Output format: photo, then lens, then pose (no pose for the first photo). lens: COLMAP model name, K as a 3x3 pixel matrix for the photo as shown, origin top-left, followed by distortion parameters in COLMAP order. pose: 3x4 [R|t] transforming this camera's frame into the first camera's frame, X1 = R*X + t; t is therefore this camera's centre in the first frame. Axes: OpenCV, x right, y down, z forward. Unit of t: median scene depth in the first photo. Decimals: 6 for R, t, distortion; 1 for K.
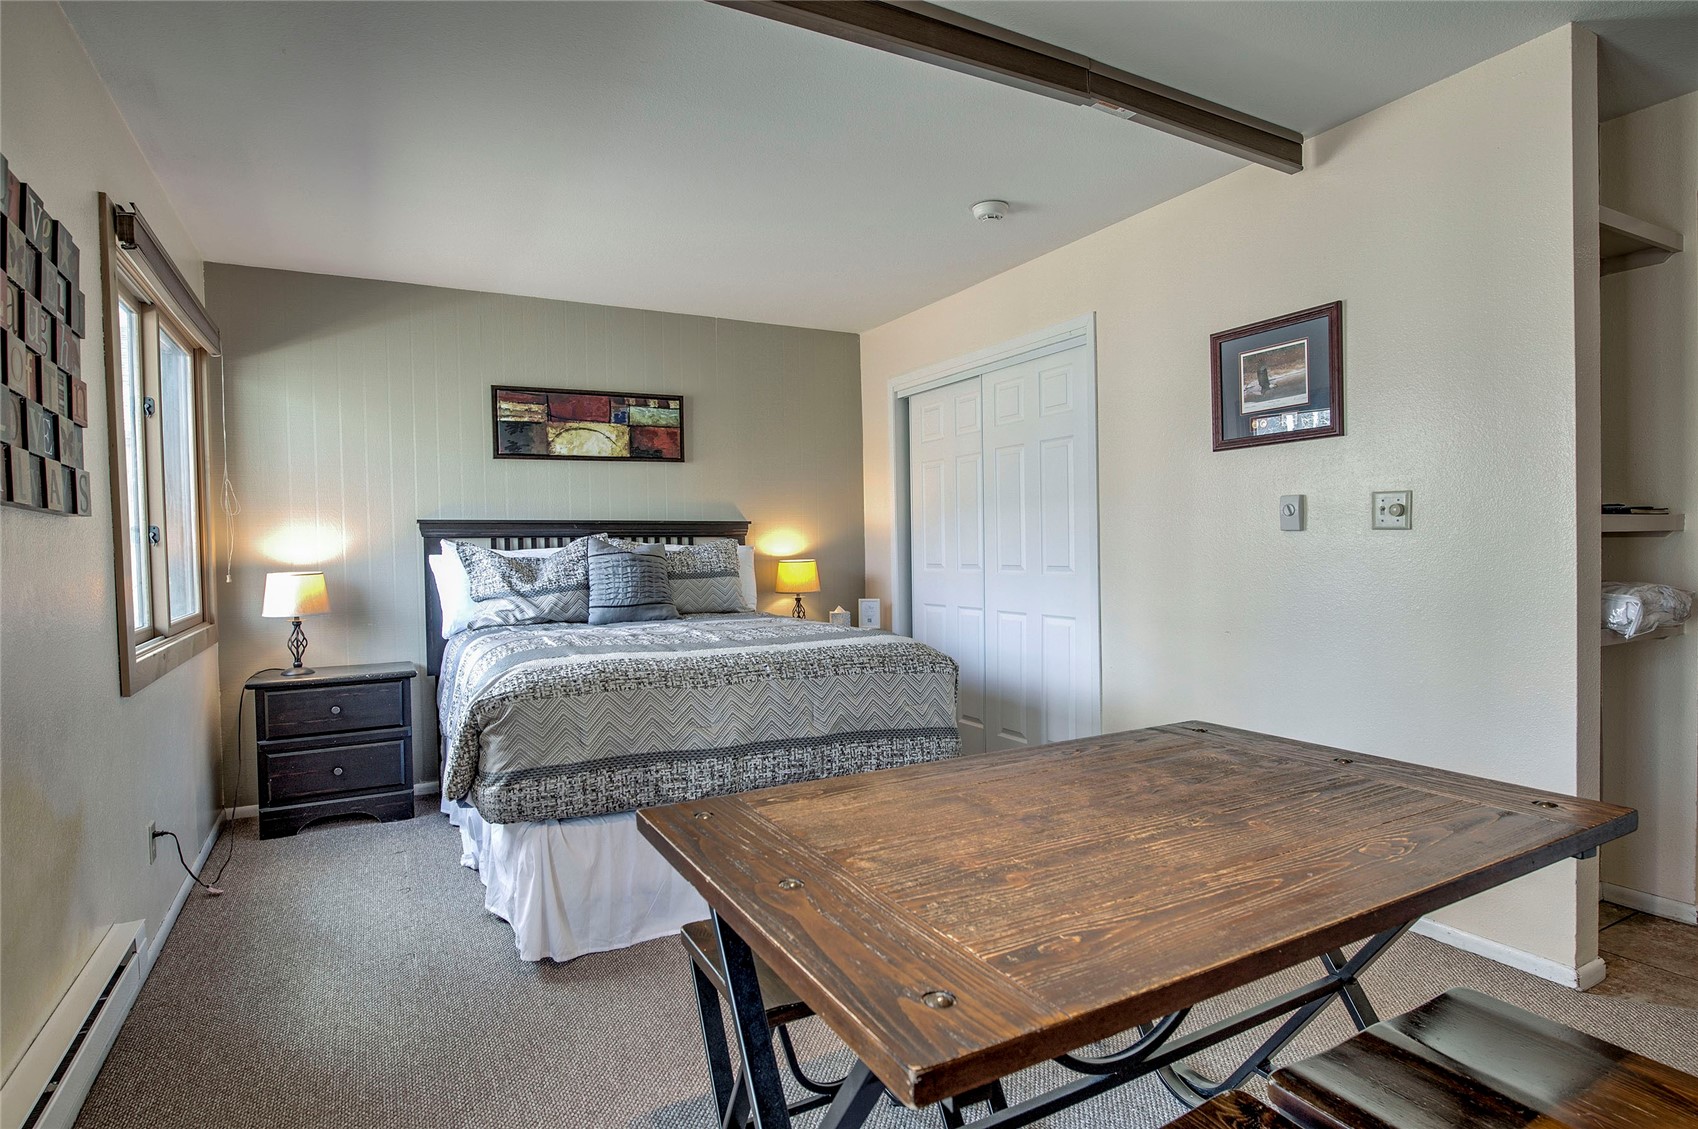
lens RADIAL K [[911.7, 0, 850.0], [0, 911.7, 566.7], [0, 0, 1]] dist [-0.004989, -0.001666]
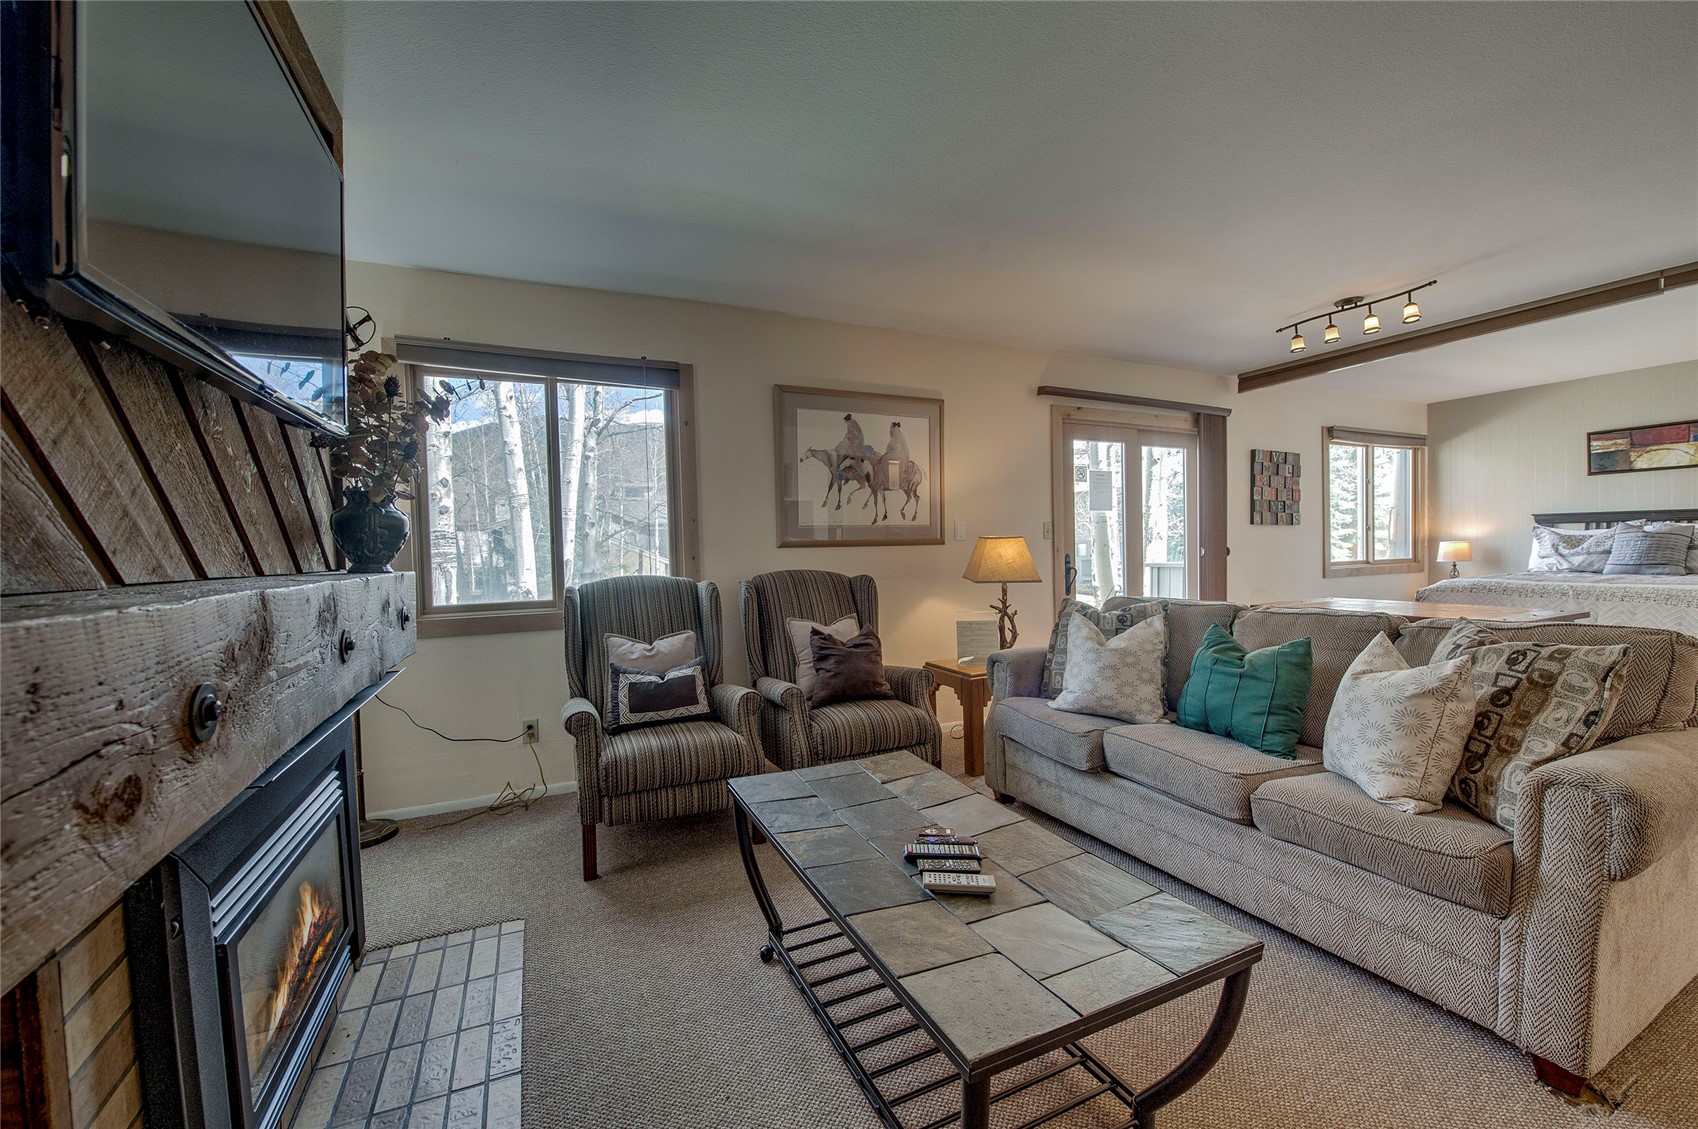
lens RADIAL K [[676.2, 0, 829.4], [0, 676.2, 568.4], [0, 0, 1]] dist [-0.022013, -0.000776]
pose [[-0.080317, 0.051023, -0.995463, 1.006974], [-0.001126, 0.998684, 0.051279, -0.008277], [0.996769, 0.005239, -0.080154, -0.326807]]
